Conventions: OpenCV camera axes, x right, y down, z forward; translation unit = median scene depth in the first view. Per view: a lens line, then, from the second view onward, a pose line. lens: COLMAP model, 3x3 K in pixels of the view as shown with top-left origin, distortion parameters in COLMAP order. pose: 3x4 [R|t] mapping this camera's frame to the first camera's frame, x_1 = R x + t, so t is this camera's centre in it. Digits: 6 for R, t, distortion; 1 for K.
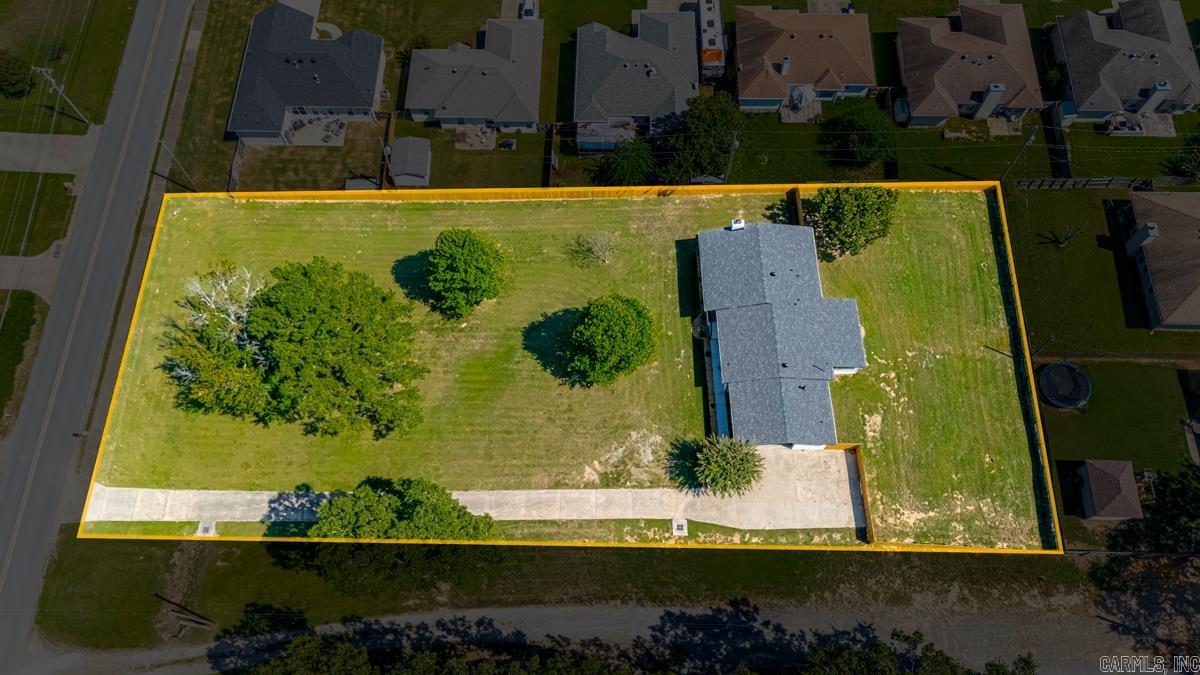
lens RADIAL K [[879.5, 0, 600.0], [0, 879.5, 337.5], [0, 0, 1]] dist [0.083579, -0.092546]
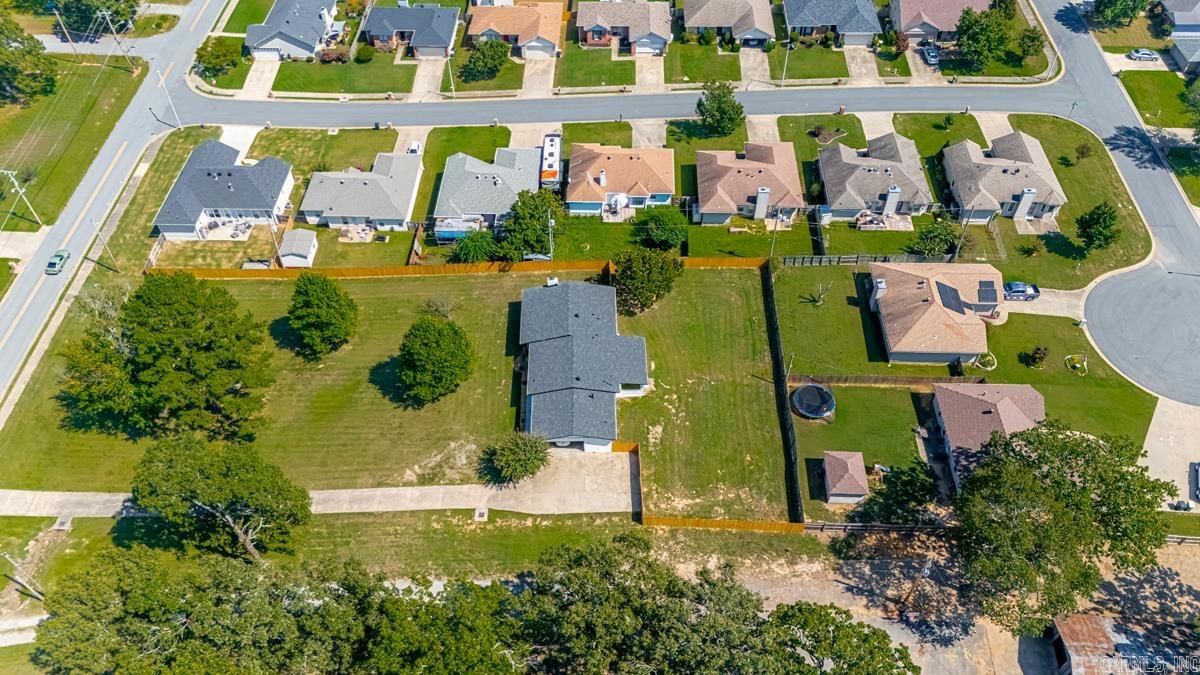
lens RADIAL K [[879.5, 0, 600.0], [0, 879.5, 337.5], [0, 0, 1]] dist [0.083579, -0.092546]
pose [[0.999969, 0.007838, -0.001238, 0.229108], [-0.007847, 0.953340, -0.301796, 0.319815], [-0.001185, 0.301797, 0.953372, -0.142653]]
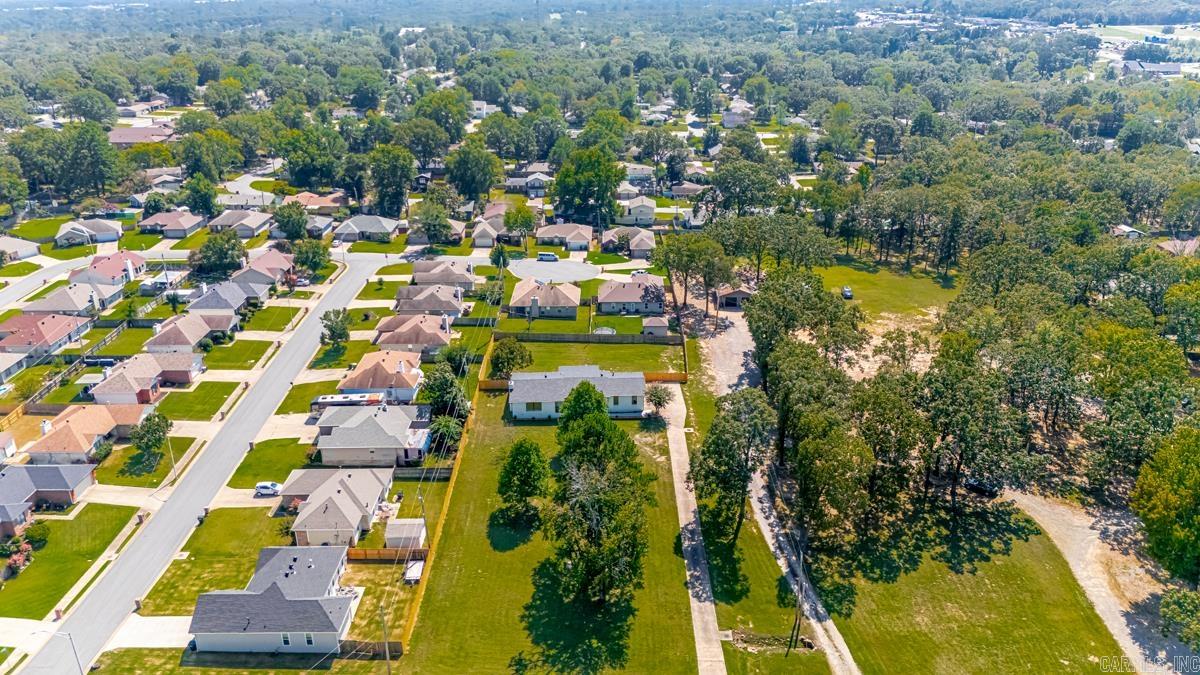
lens RADIAL K [[879.5, 0, 600.0], [0, 879.5, 337.5], [0, 0, 1]] dist [0.083579, -0.092546]
pose [[-0.016540, -0.365185, 0.930788, -1.381400], [0.917173, 0.365149, 0.159561, -0.276283], [-0.398146, 0.856333, 0.328898, 0.317604]]
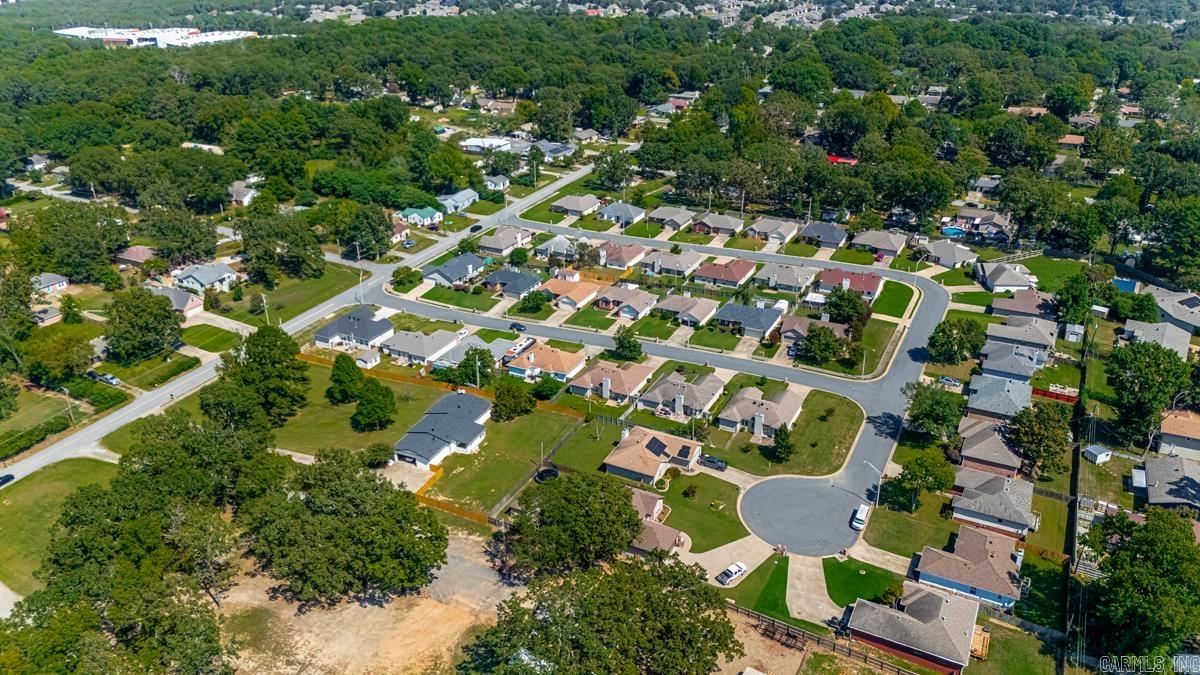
lens RADIAL K [[877.0, 0, 600.0], [0, 877.0, 337.5], [0, 0, 1]] dist [0.110995, -0.161100]
pose [[0.899445, 0.194048, -0.391592, 1.289793], [-0.401469, 0.720917, -0.564891, 0.860973], [0.172689, 0.665301, 0.726329, -0.585504]]
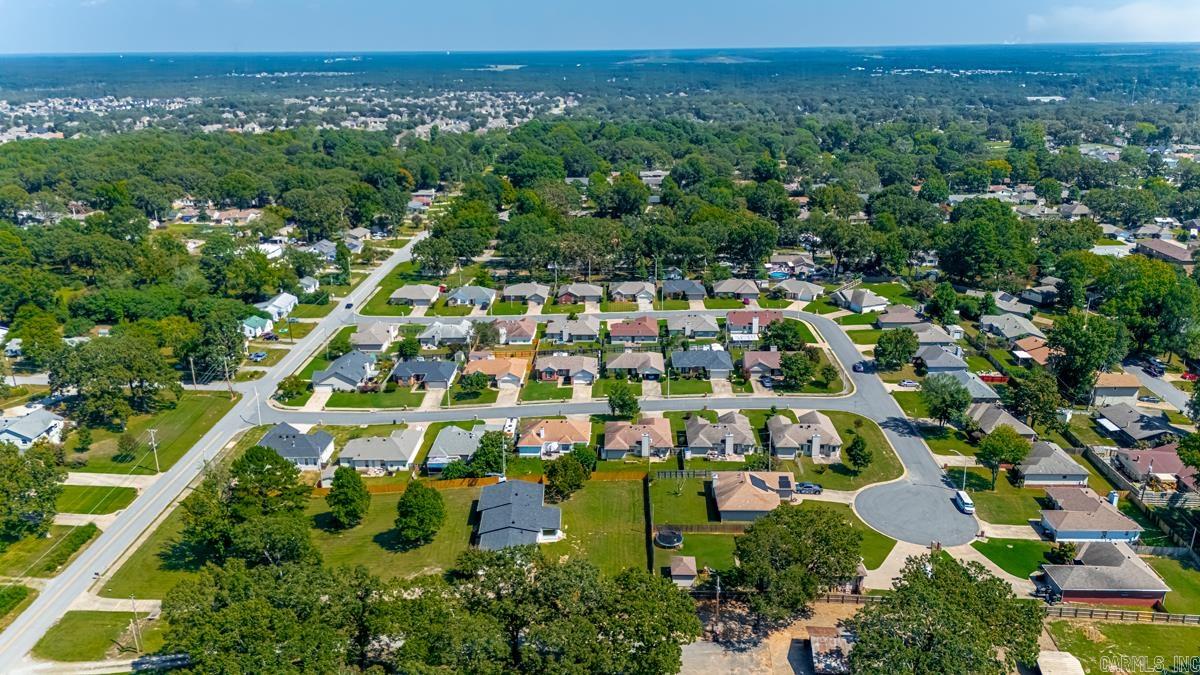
lens RADIAL K [[877.0, 0, 600.0], [0, 877.0, 337.5], [0, 0, 1]] dist [0.110995, -0.161100]
pose [[0.999986, 0.005139, -0.001115, 0.369020], [-0.004276, 0.671239, -0.741229, 1.061431], [-0.003061, 0.741224, 0.671251, -0.472441]]
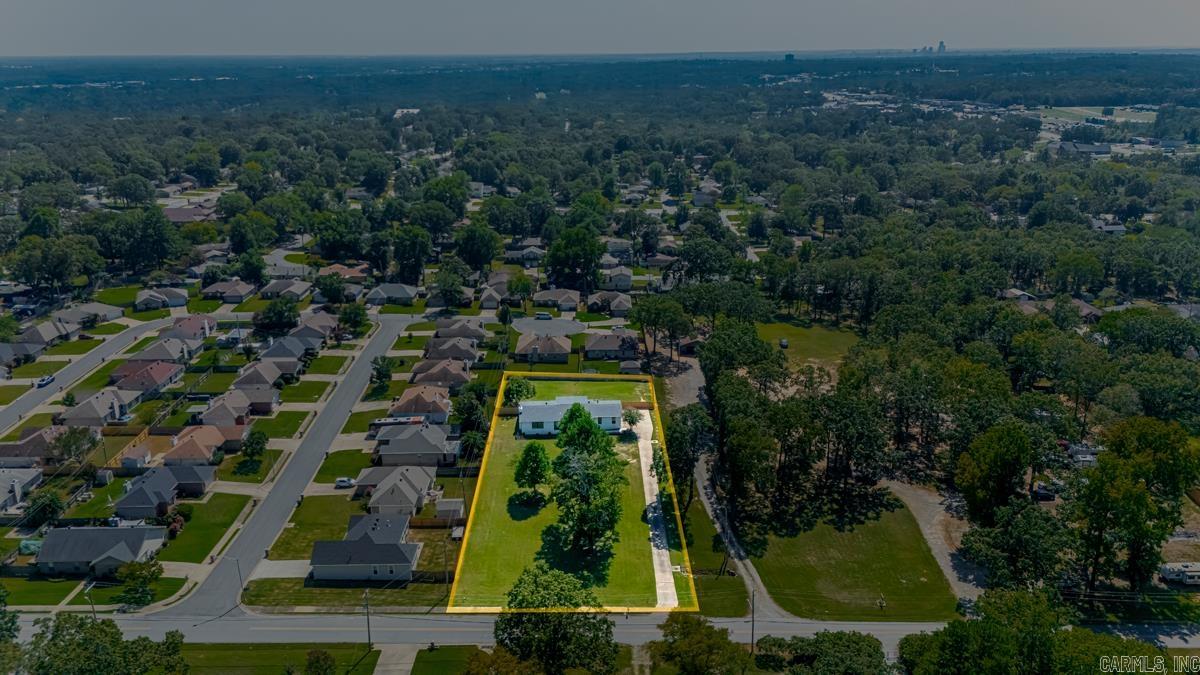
lens RADIAL K [[877.0, 0, 600.0], [0, 877.0, 337.5], [0, 0, 1]] dist [0.110995, -0.161100]
pose [[-0.035296, -0.294273, 0.955069, -1.925804], [0.916466, 0.371589, 0.148362, -0.344018], [-0.398553, 0.880525, 0.256576, 0.204467]]
